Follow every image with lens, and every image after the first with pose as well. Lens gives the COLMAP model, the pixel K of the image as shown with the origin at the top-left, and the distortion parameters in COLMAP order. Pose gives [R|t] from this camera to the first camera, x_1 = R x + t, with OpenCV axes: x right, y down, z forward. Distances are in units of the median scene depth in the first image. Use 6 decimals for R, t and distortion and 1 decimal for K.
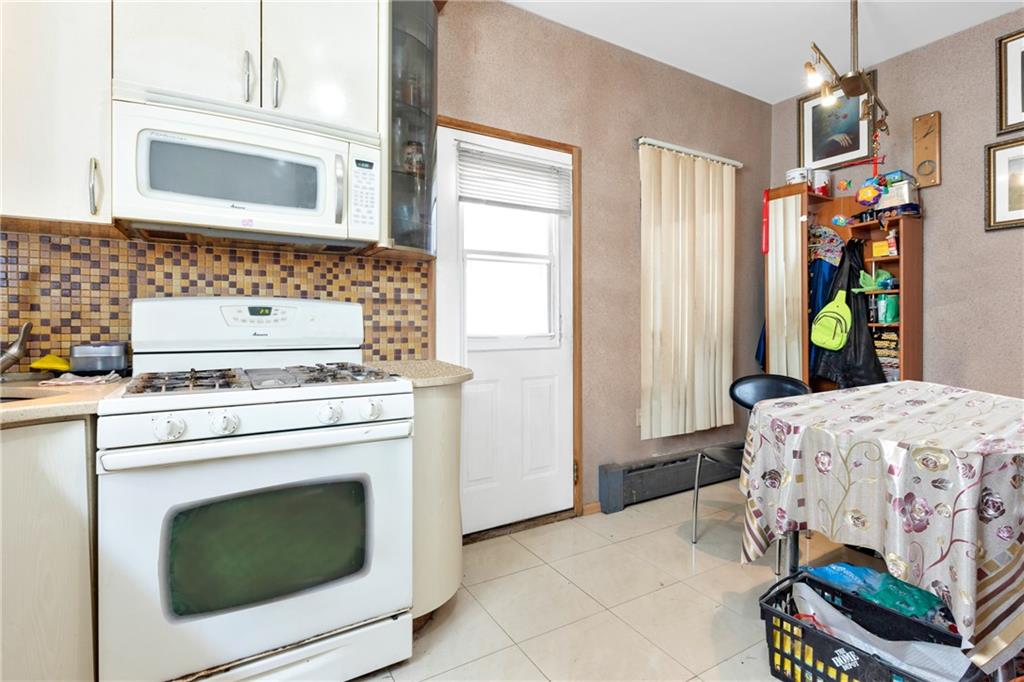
lens RADIAL K [[485.8, 0, 514.2], [0, 485.8, 322.4], [0, 0, 1]] dist [0.000967, 0.000316]
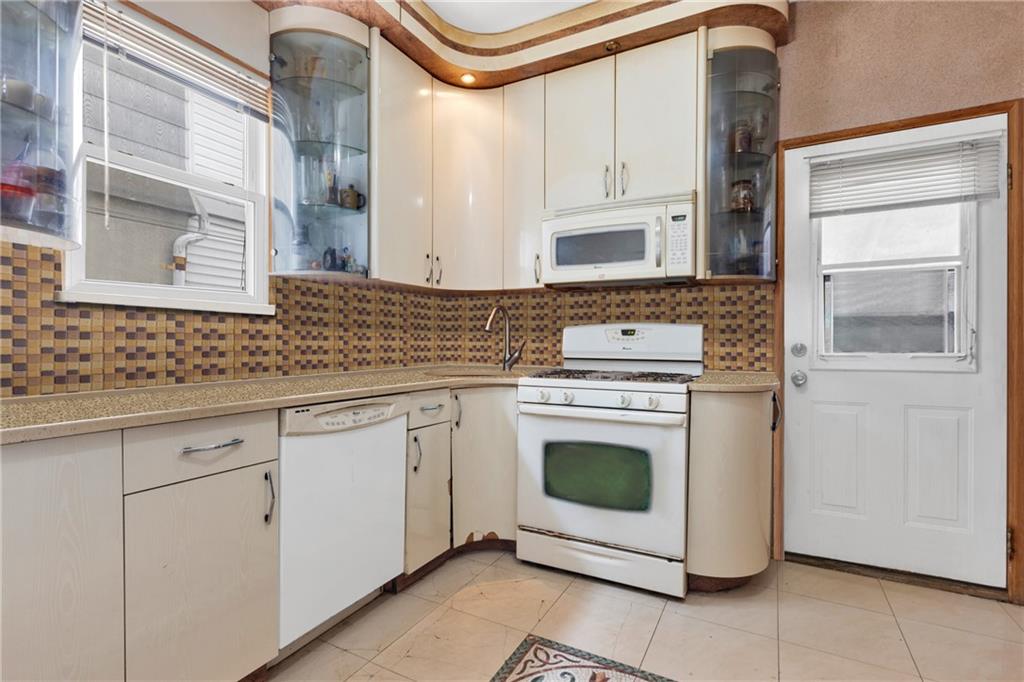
lens RADIAL K [[486.4, 0, 512.0], [0, 486.4, 341.0], [0, 0, 1]] dist [0.002173, -0.000127]
pose [[0.511602, -0.003043, -0.859217, 0.557853], [-0.001285, 0.999990, -0.004307, 0.009159], [0.859221, 0.003308, 0.511593, -0.045249]]
